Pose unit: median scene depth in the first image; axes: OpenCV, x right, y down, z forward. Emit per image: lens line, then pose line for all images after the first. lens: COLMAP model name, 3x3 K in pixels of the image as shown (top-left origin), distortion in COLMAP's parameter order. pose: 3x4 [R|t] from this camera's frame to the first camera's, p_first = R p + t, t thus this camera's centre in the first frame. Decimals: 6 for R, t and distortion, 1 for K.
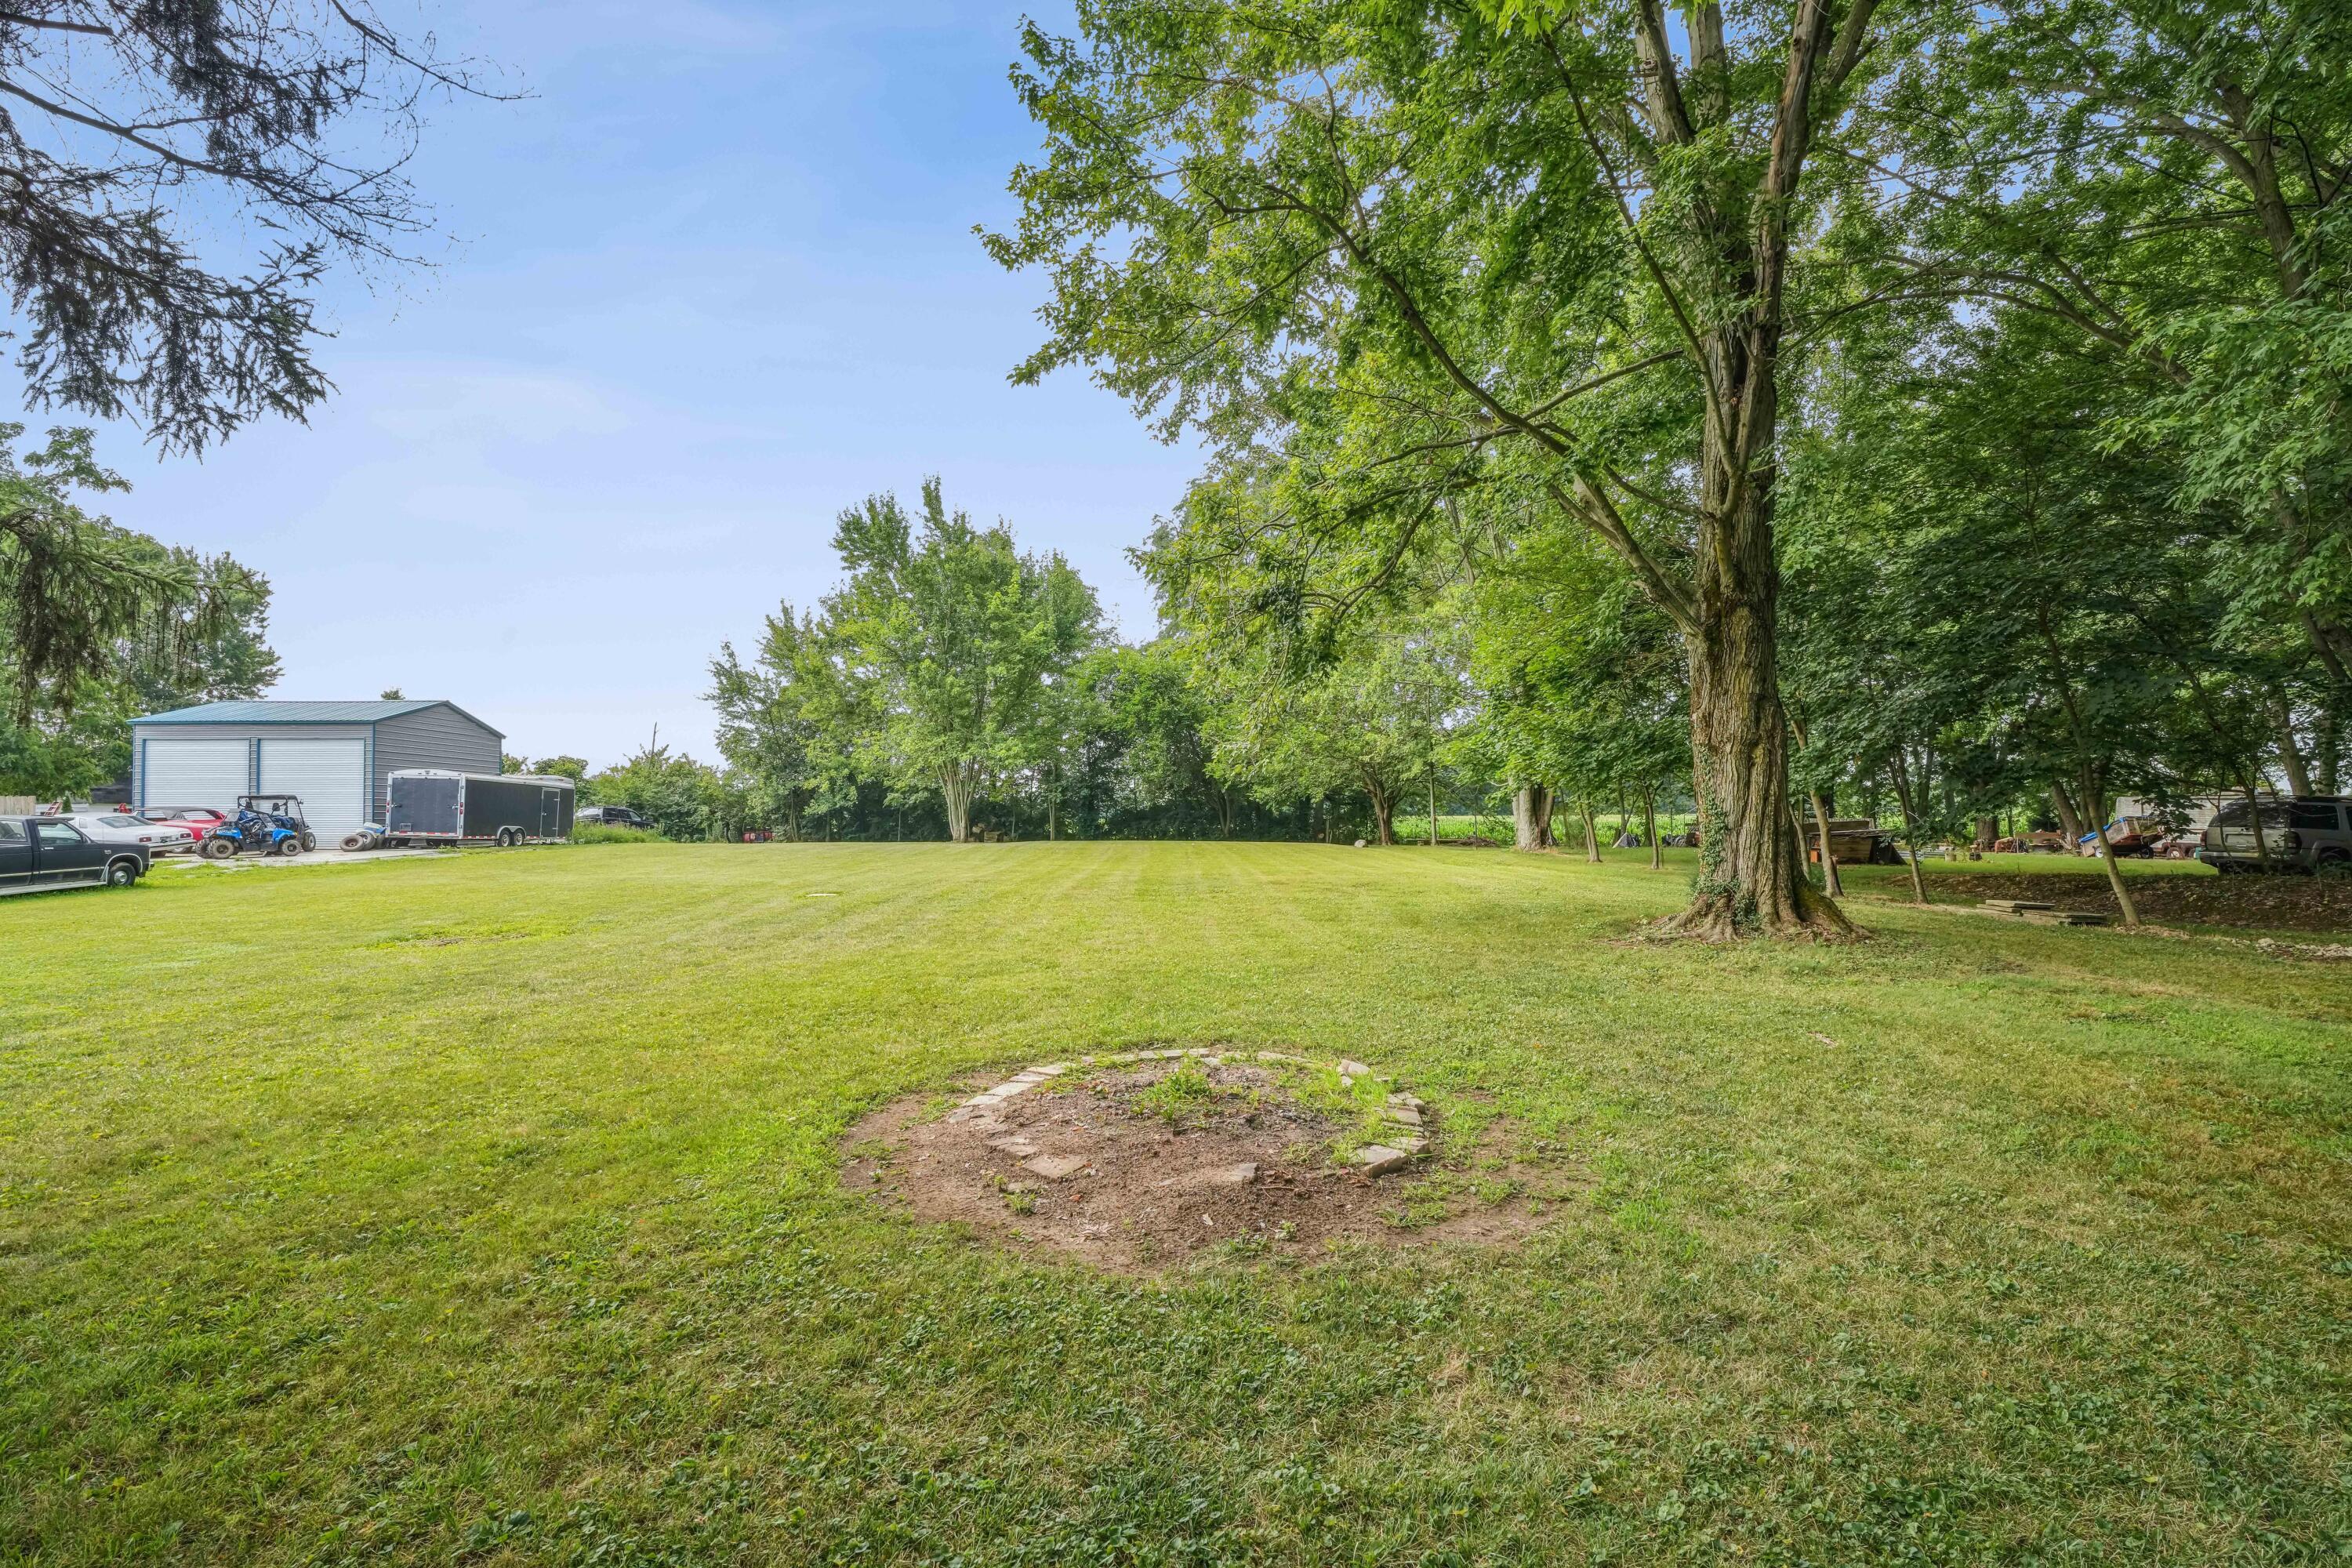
lens RADIAL K [[1211.0, 0, 1176.0], [0, 1211.0, 784.0], [0, 0, 1]] dist [0.004032, 0.000560]
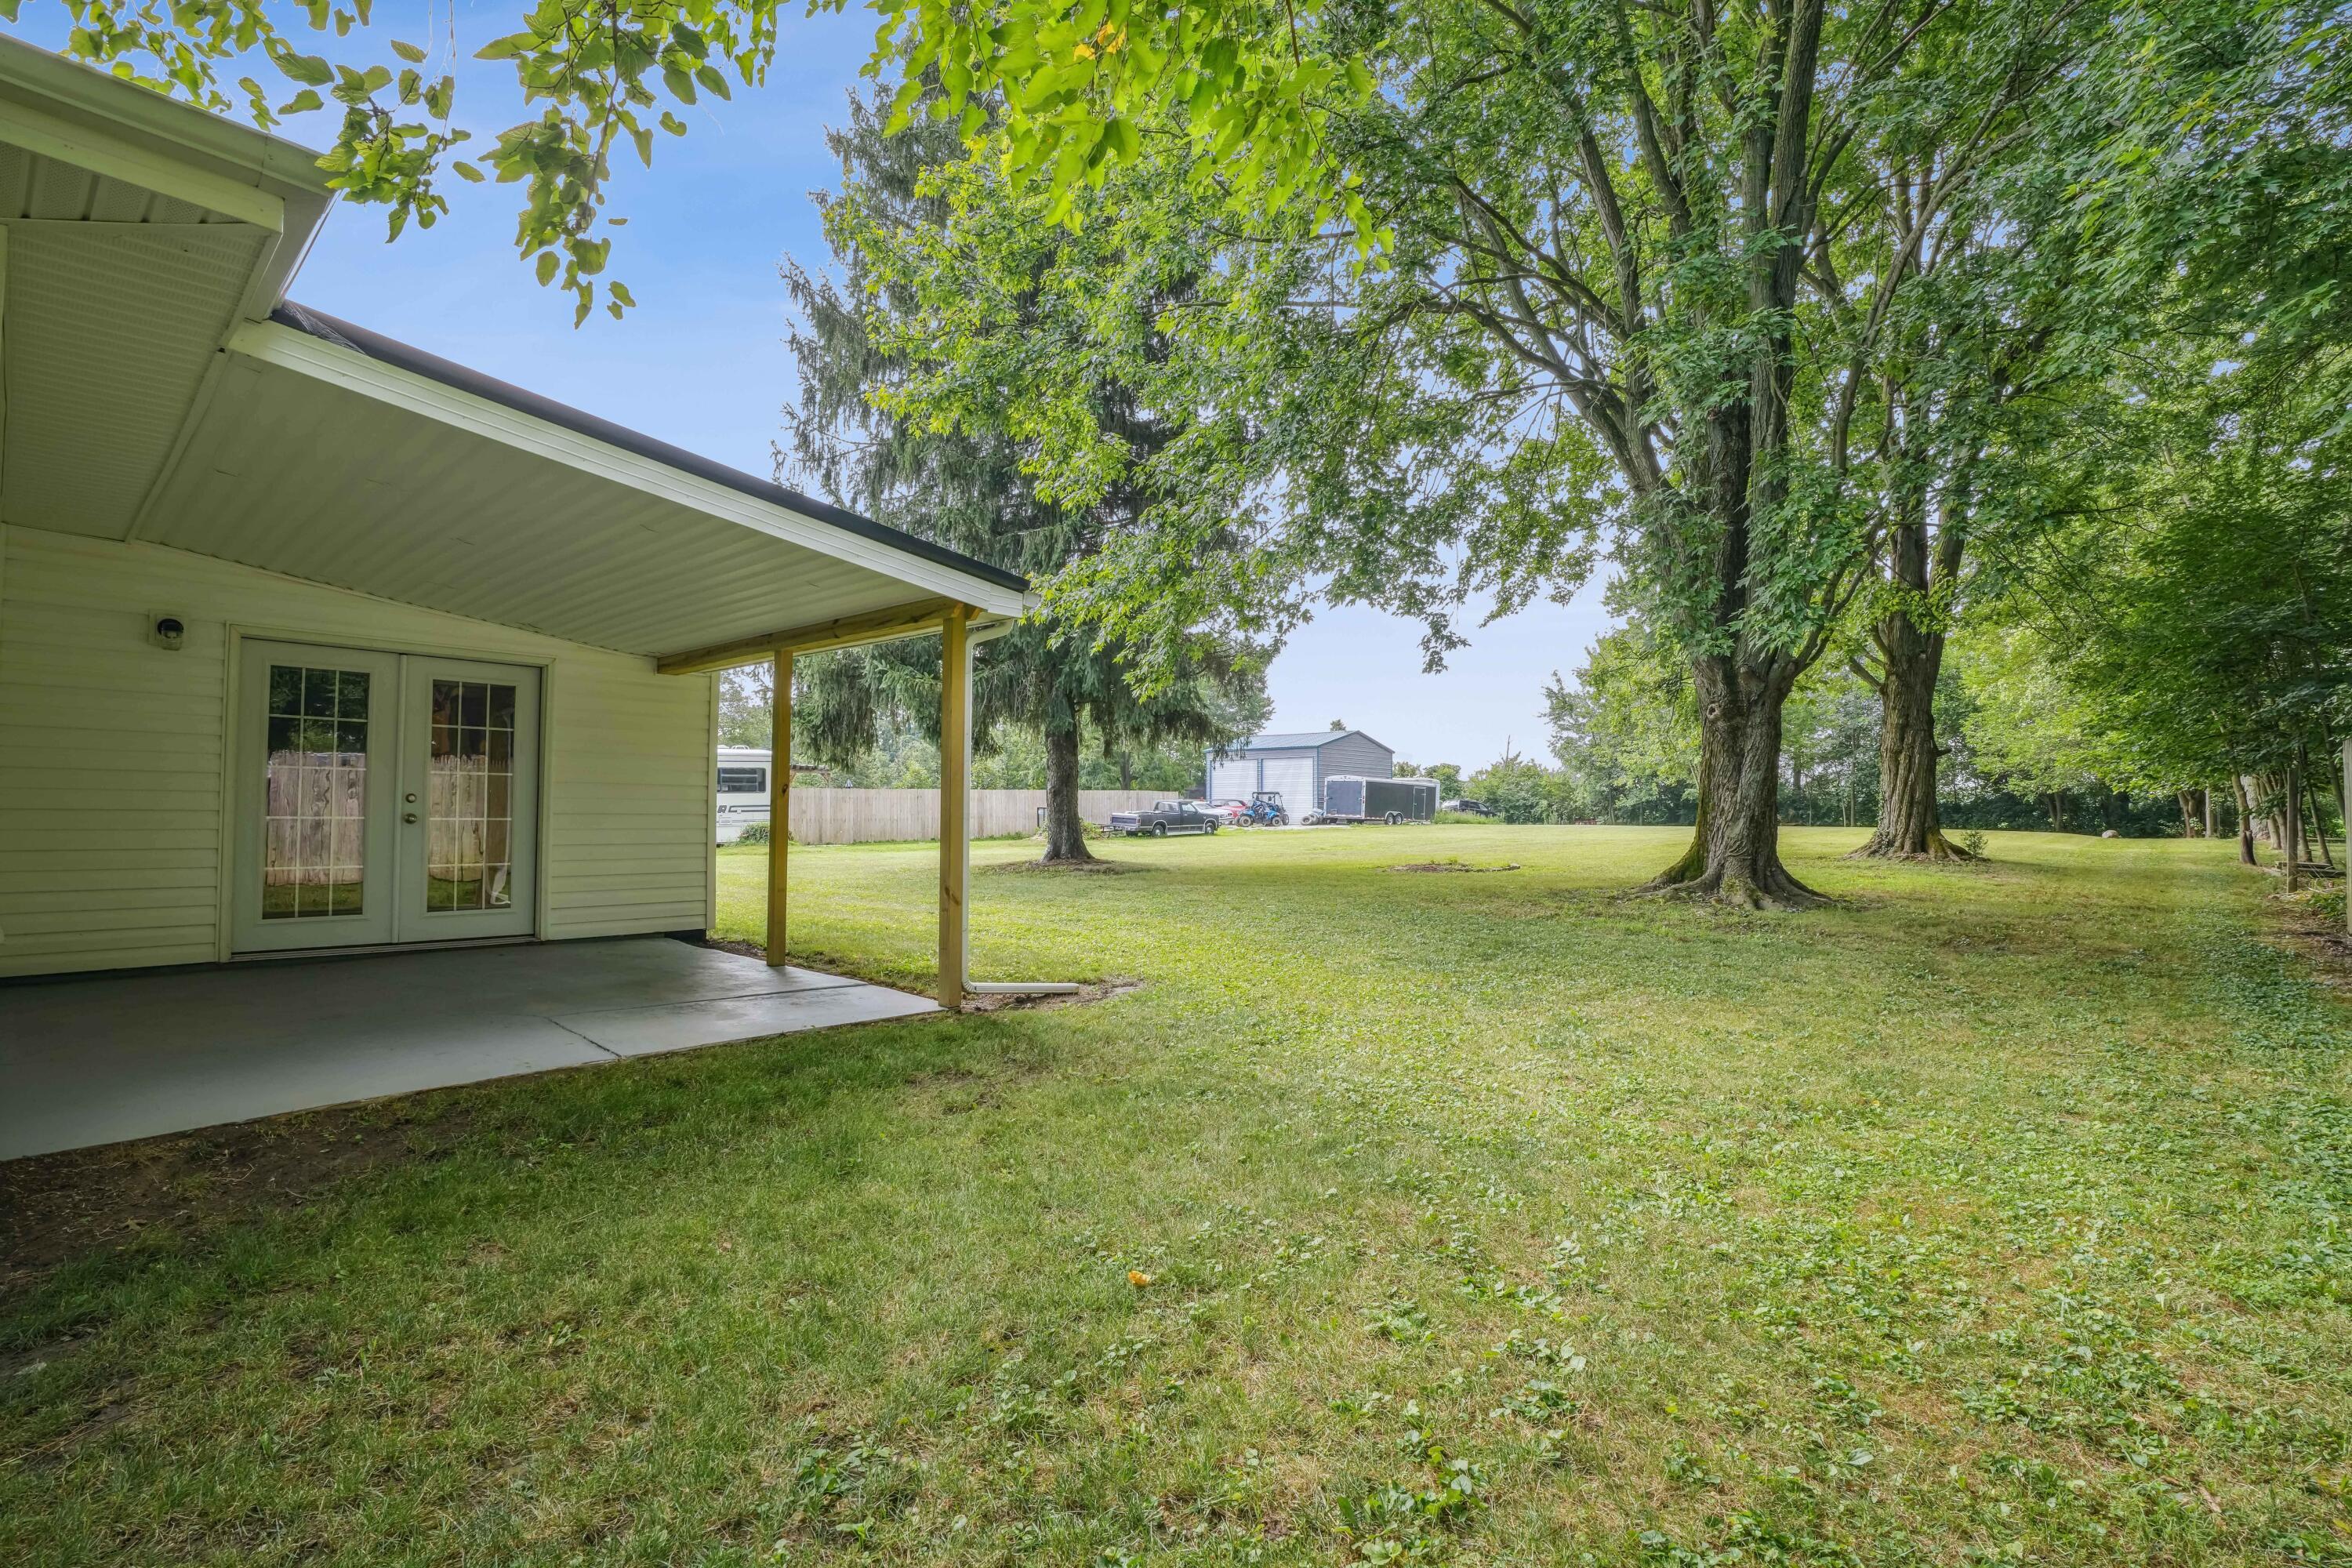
lens RADIAL K [[1074.6, 0, 1175.1], [0, 1074.6, 792.7], [0, 0, 1]] dist [-0.002058, -0.000127]
pose [[0.745027, -0.006769, -0.667000, 0.109428], [0.012833, 0.999909, 0.004187, 0.001340], [0.666911, -0.011680, 0.745046, -0.141011]]
